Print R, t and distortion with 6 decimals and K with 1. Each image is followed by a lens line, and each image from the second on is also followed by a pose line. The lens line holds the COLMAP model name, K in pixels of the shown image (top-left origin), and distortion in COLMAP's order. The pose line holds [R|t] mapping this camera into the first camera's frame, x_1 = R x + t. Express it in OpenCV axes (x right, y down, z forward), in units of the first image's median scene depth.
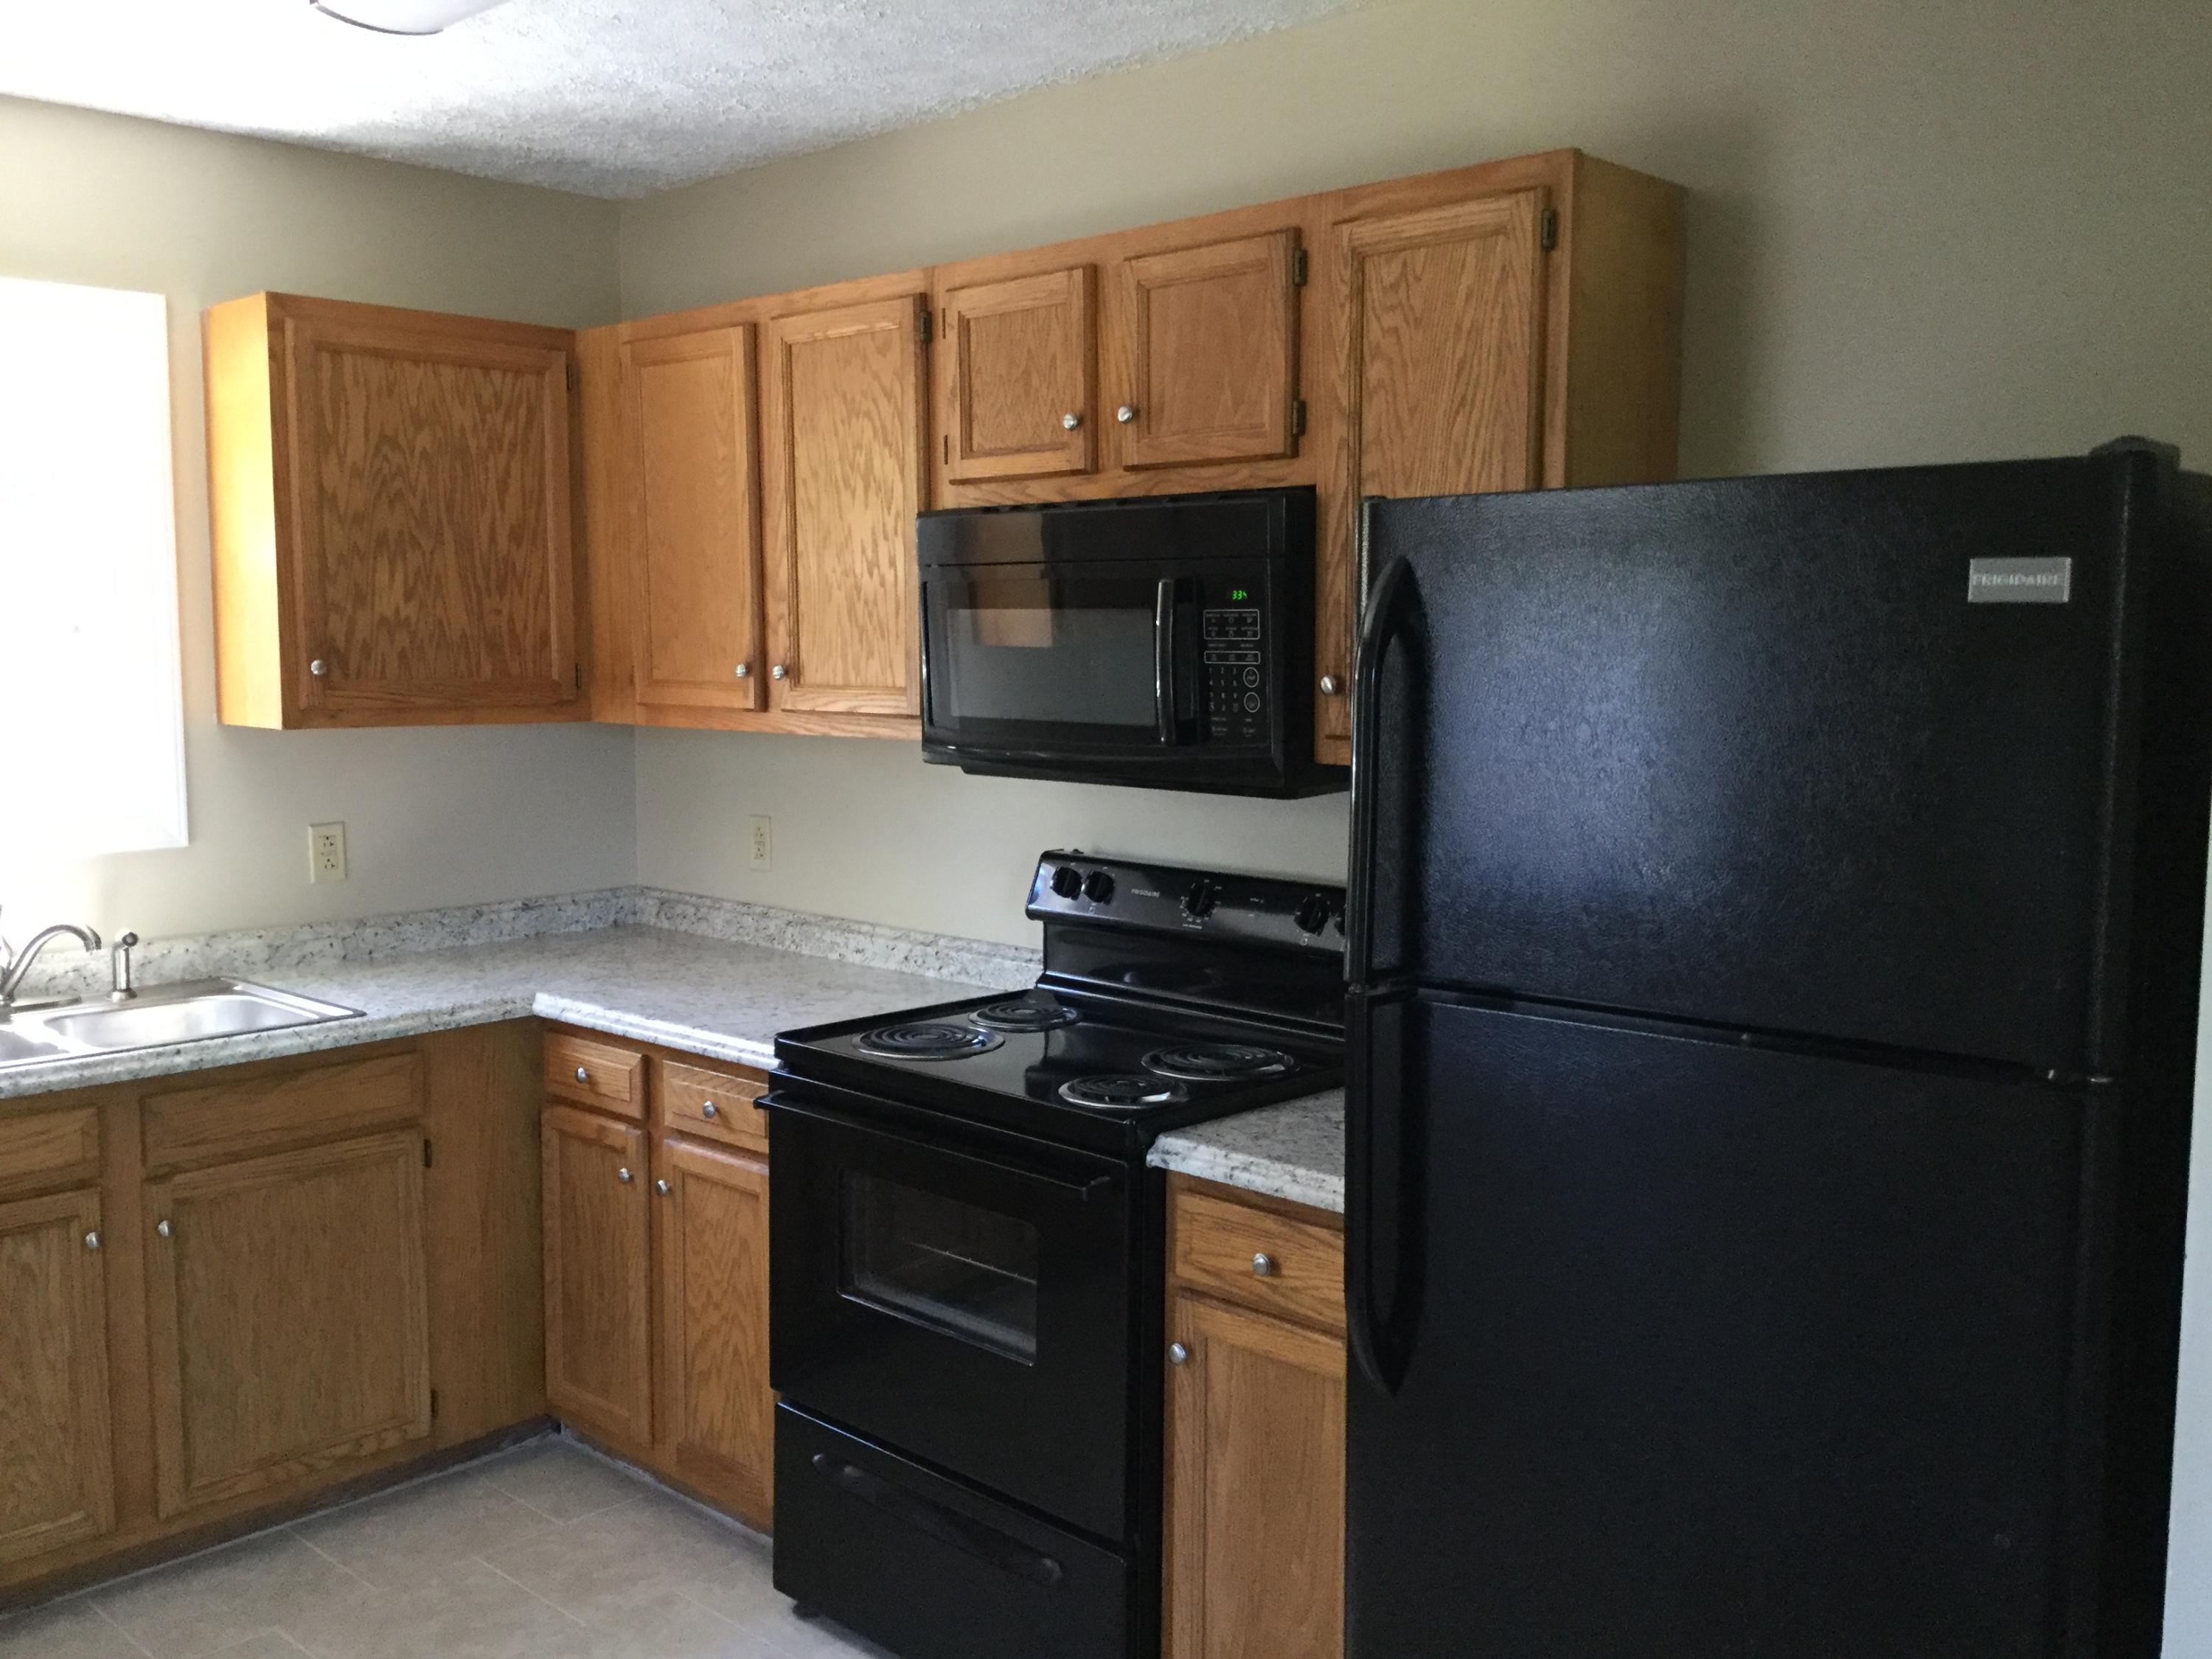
lens RADIAL K [[1971.2, 0, 1110.1], [0, 1971.2, 836.7], [0, 0, 1]] dist [0.111230, -0.243042]
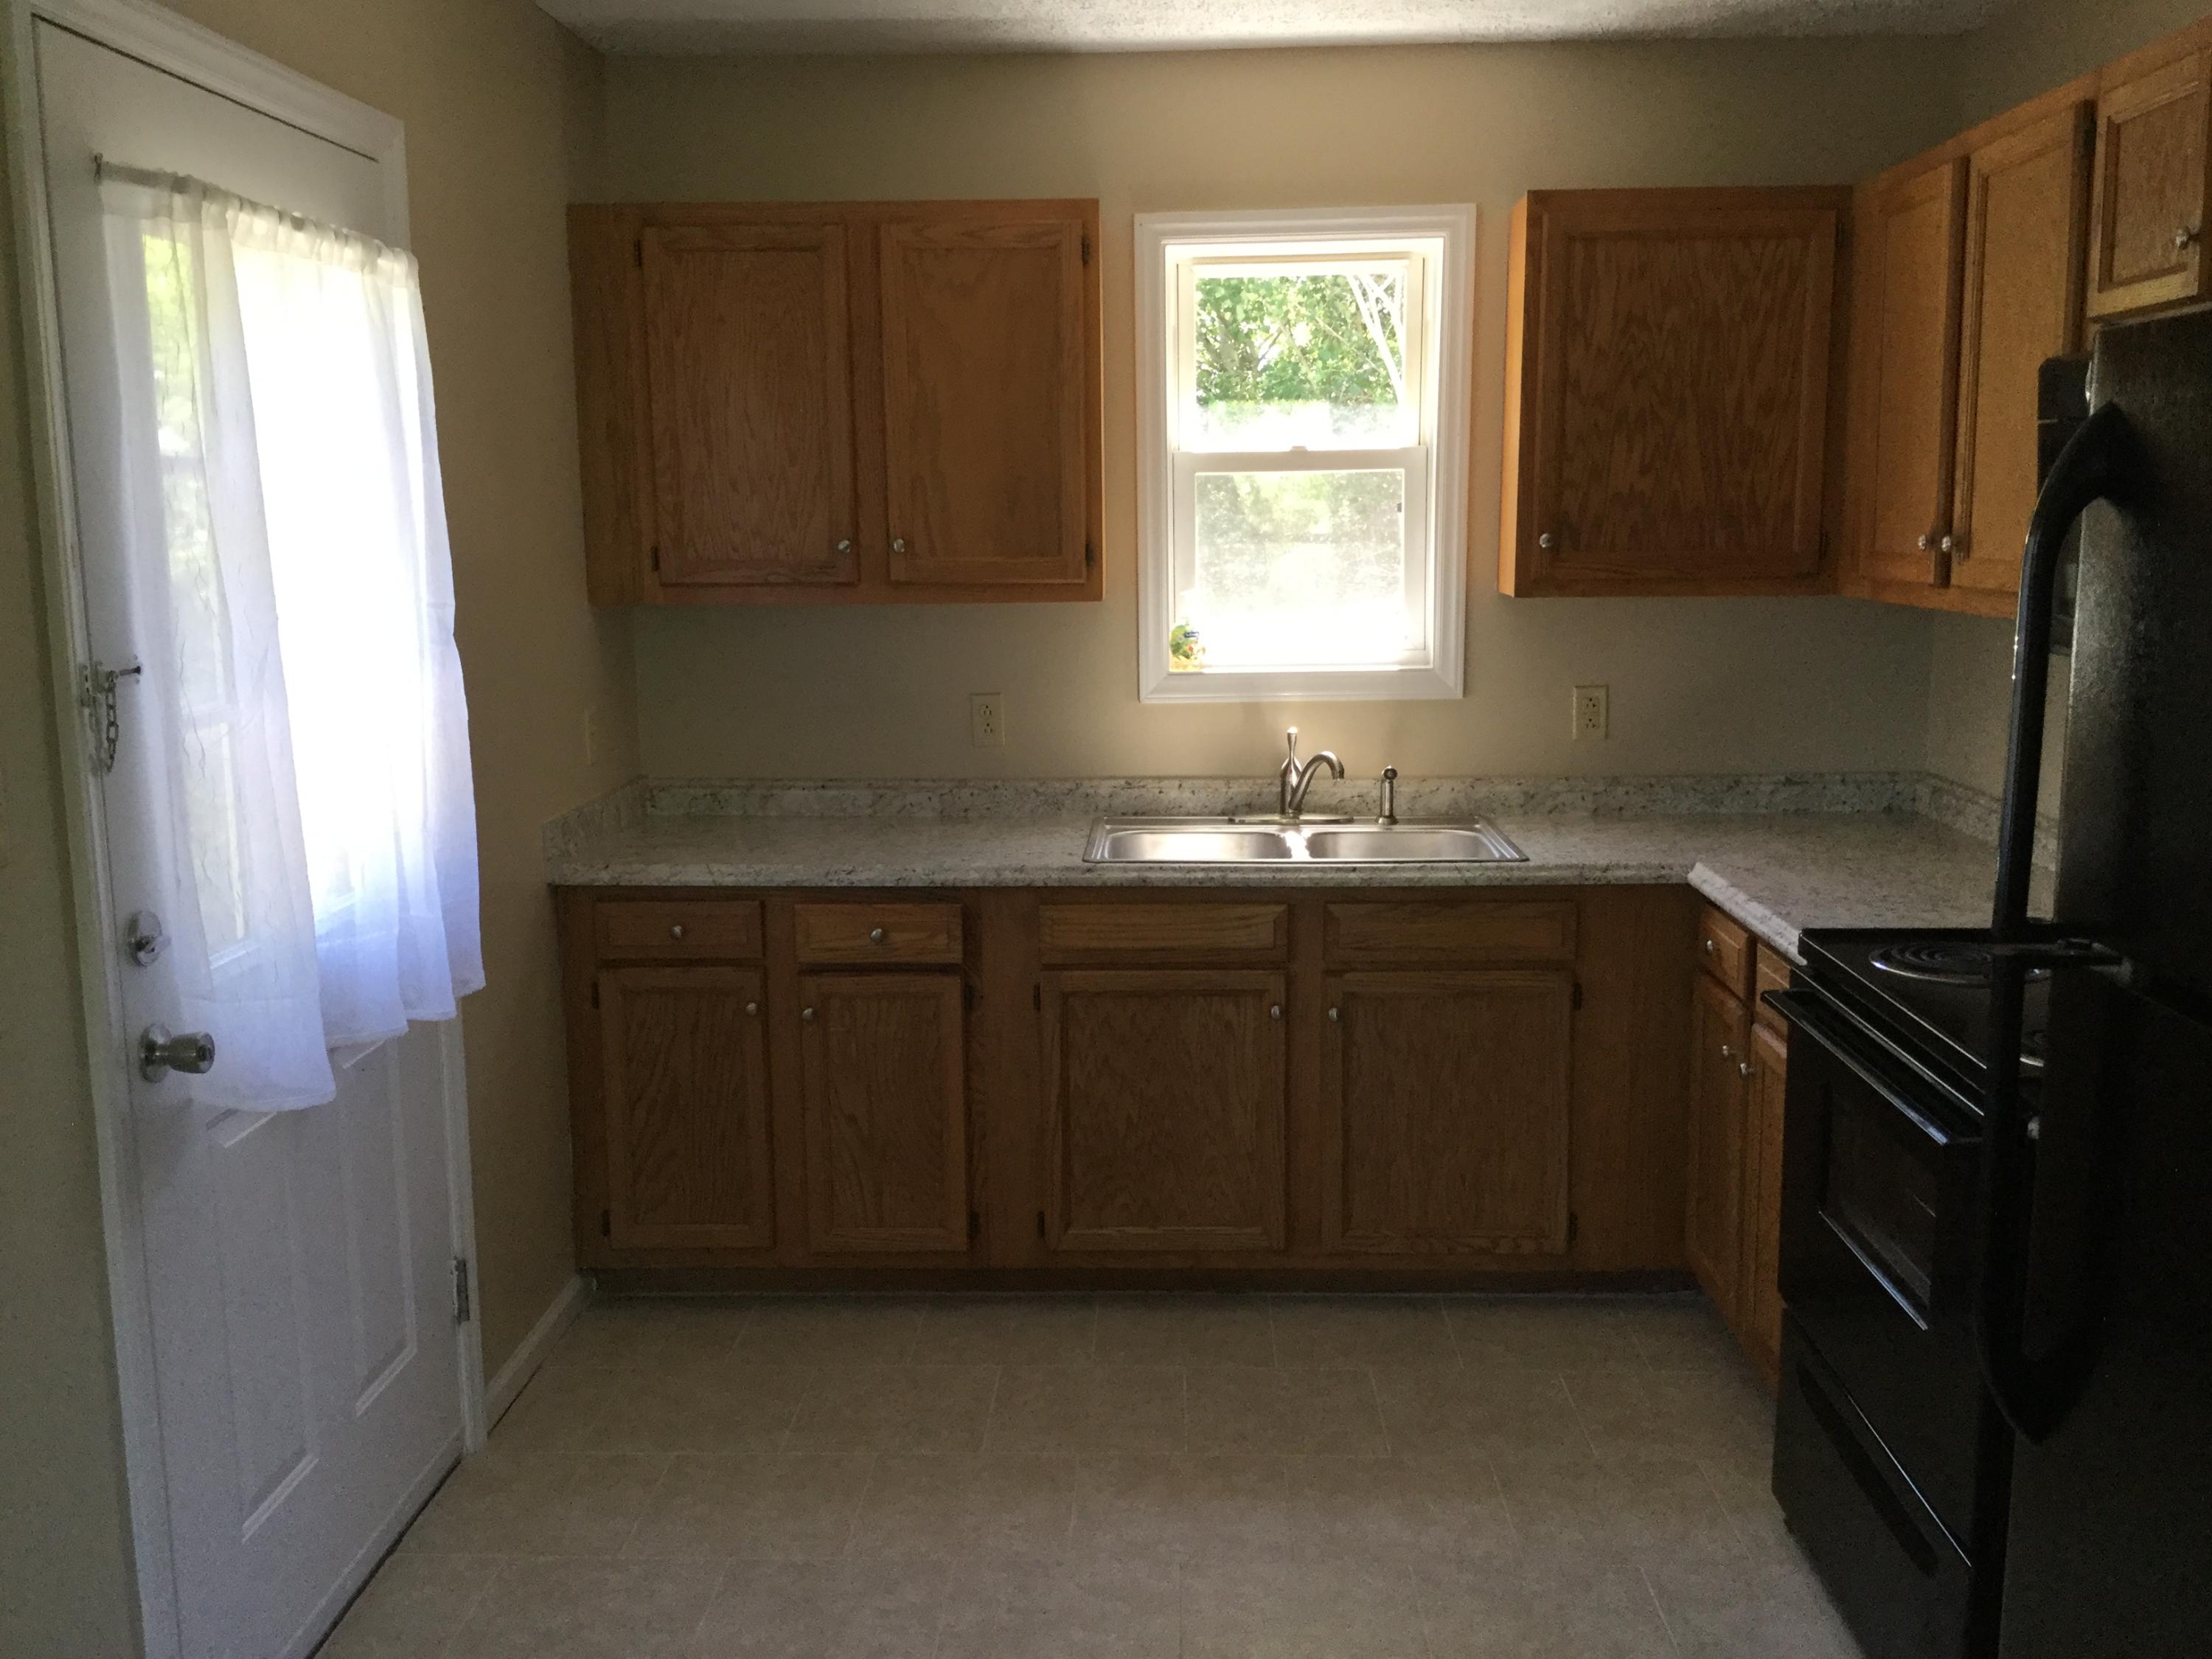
lens RADIAL K [[1971.2, 0, 1110.1], [0, 1971.2, 836.7], [0, 0, 1]] dist [0.111230, -0.243042]
pose [[0.659694, 0.113345, -0.742938, 0.277448], [-0.064927, 0.993461, 0.093912, -0.010924], [0.748725, -0.013716, 0.662739, 0.105061]]
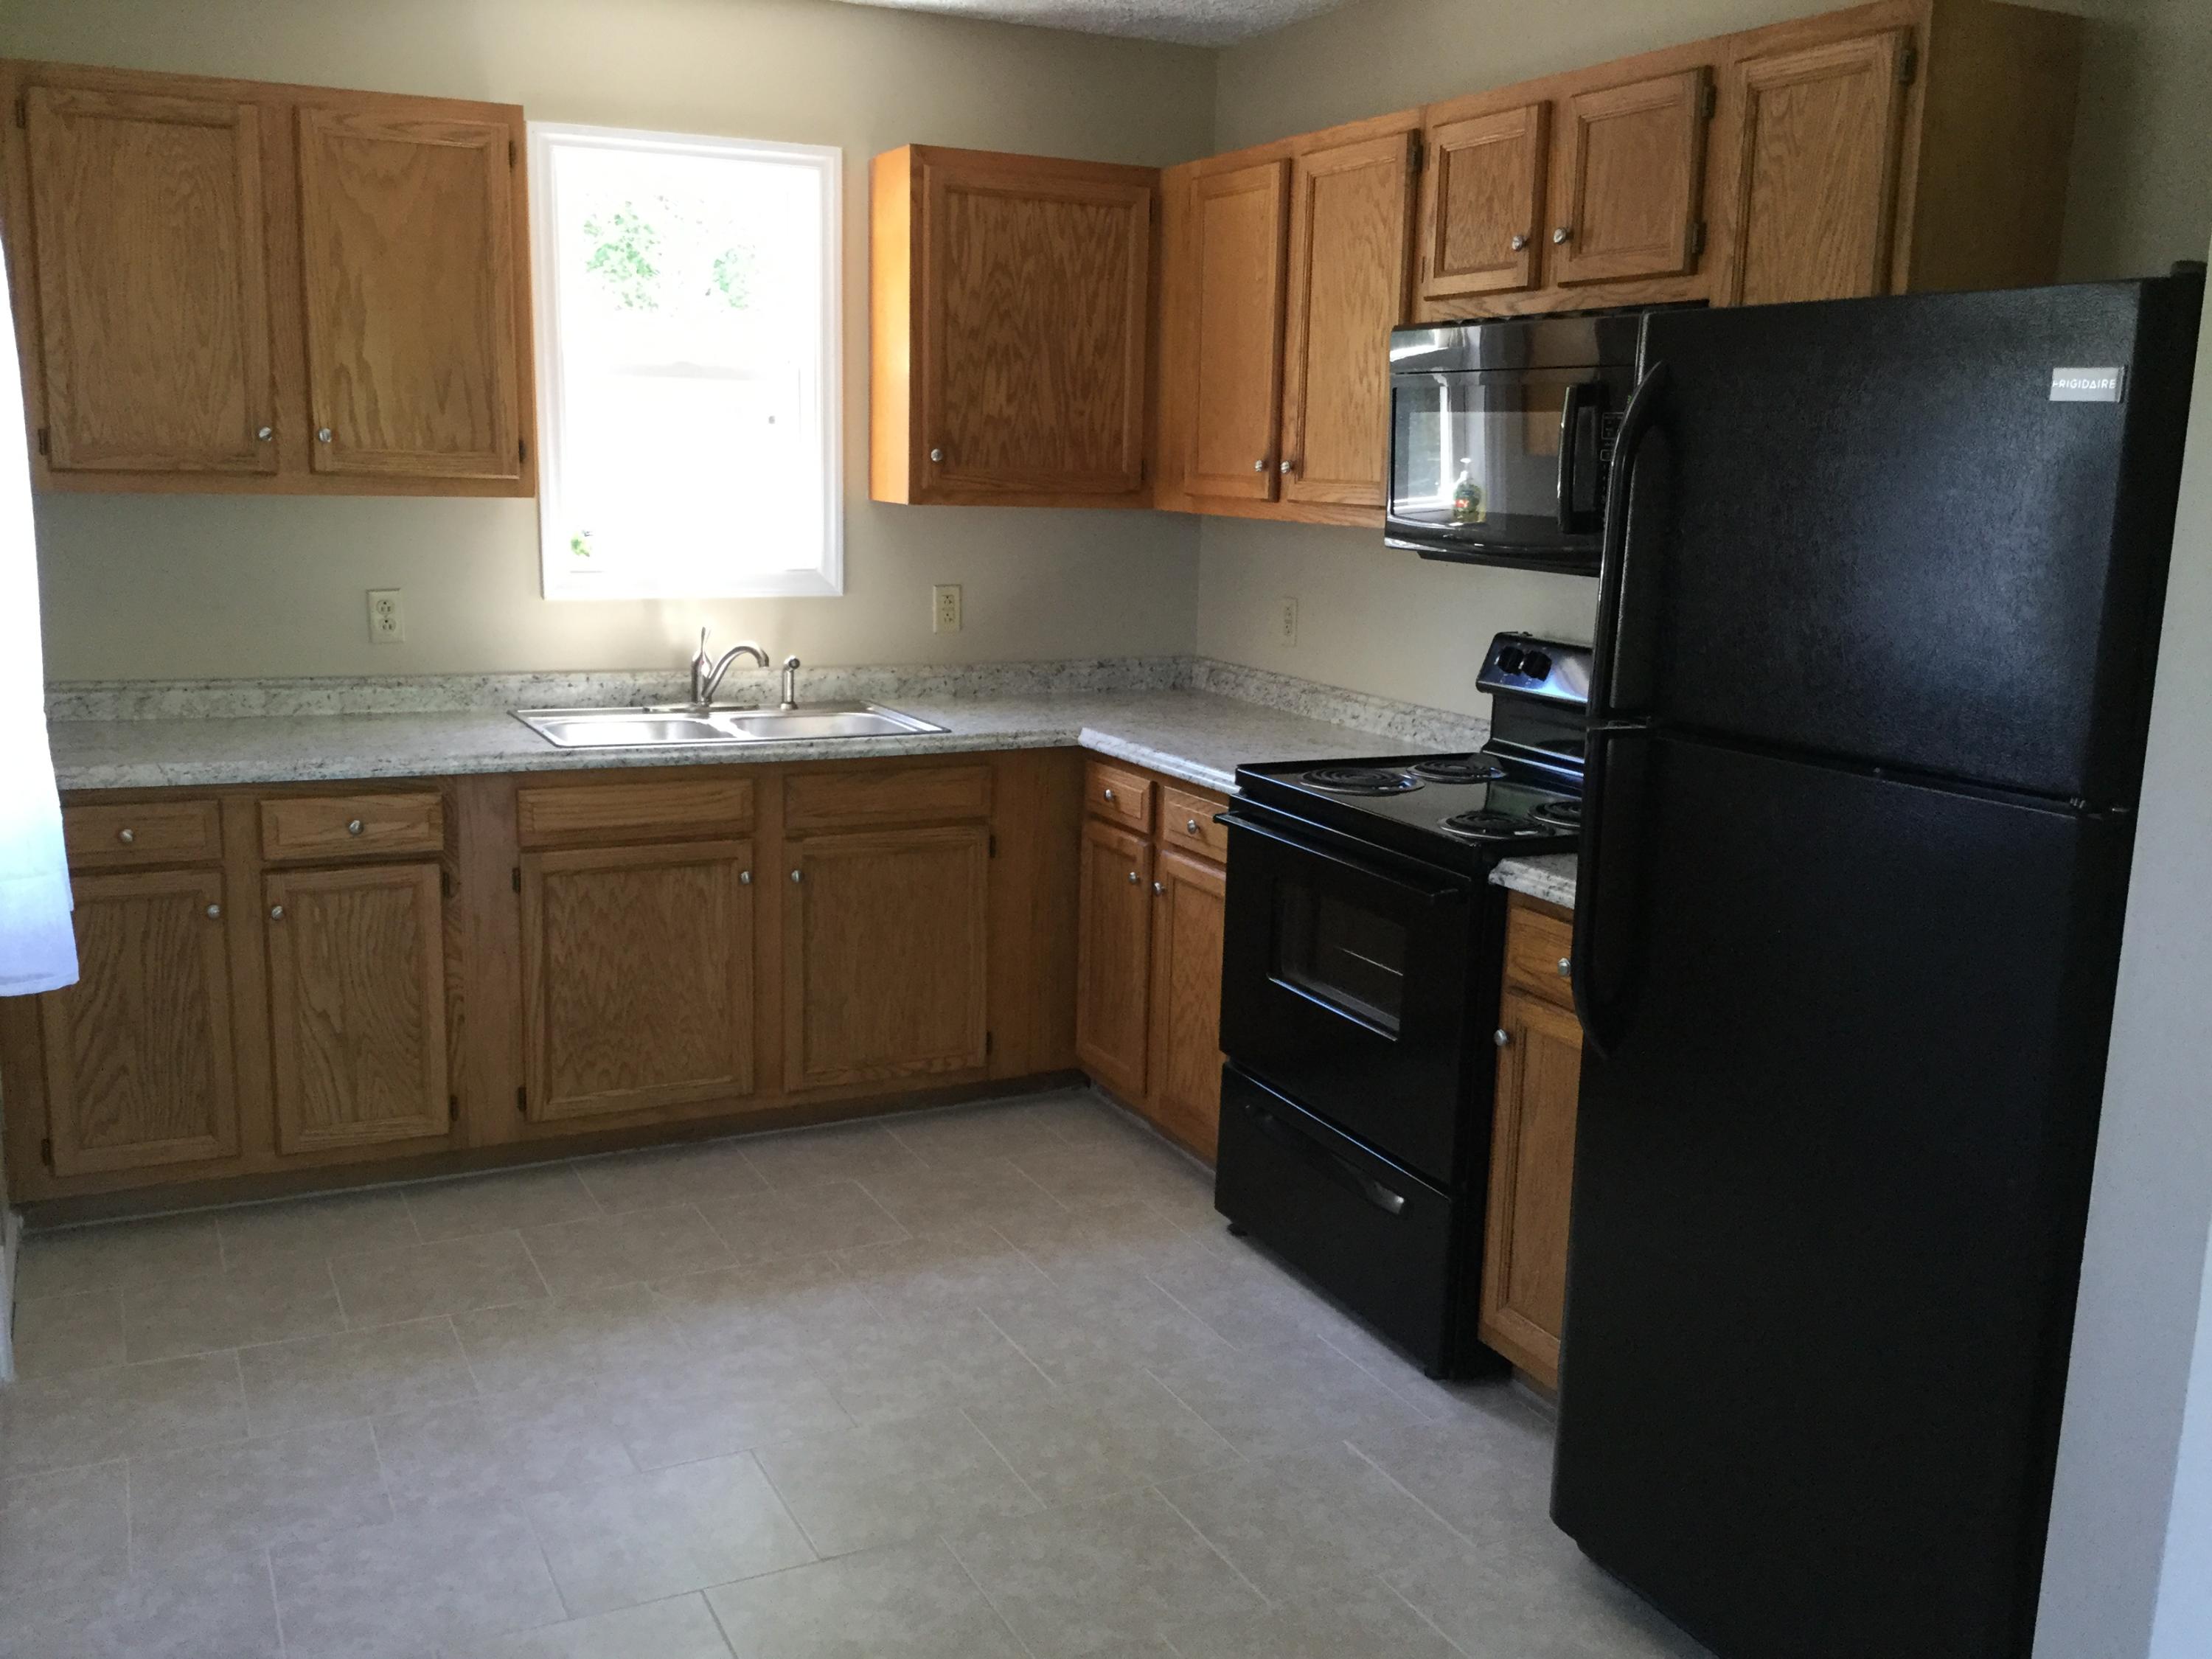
lens RADIAL K [[1971.2, 0, 1110.1], [0, 1971.2, 836.7], [0, 0, 1]] dist [0.111230, -0.243042]
pose [[0.936553, 0.089953, -0.338789, 0.152670], [-0.060027, 0.993392, 0.097818, 0.025855], [0.345349, -0.071276, 0.935764, -0.147507]]
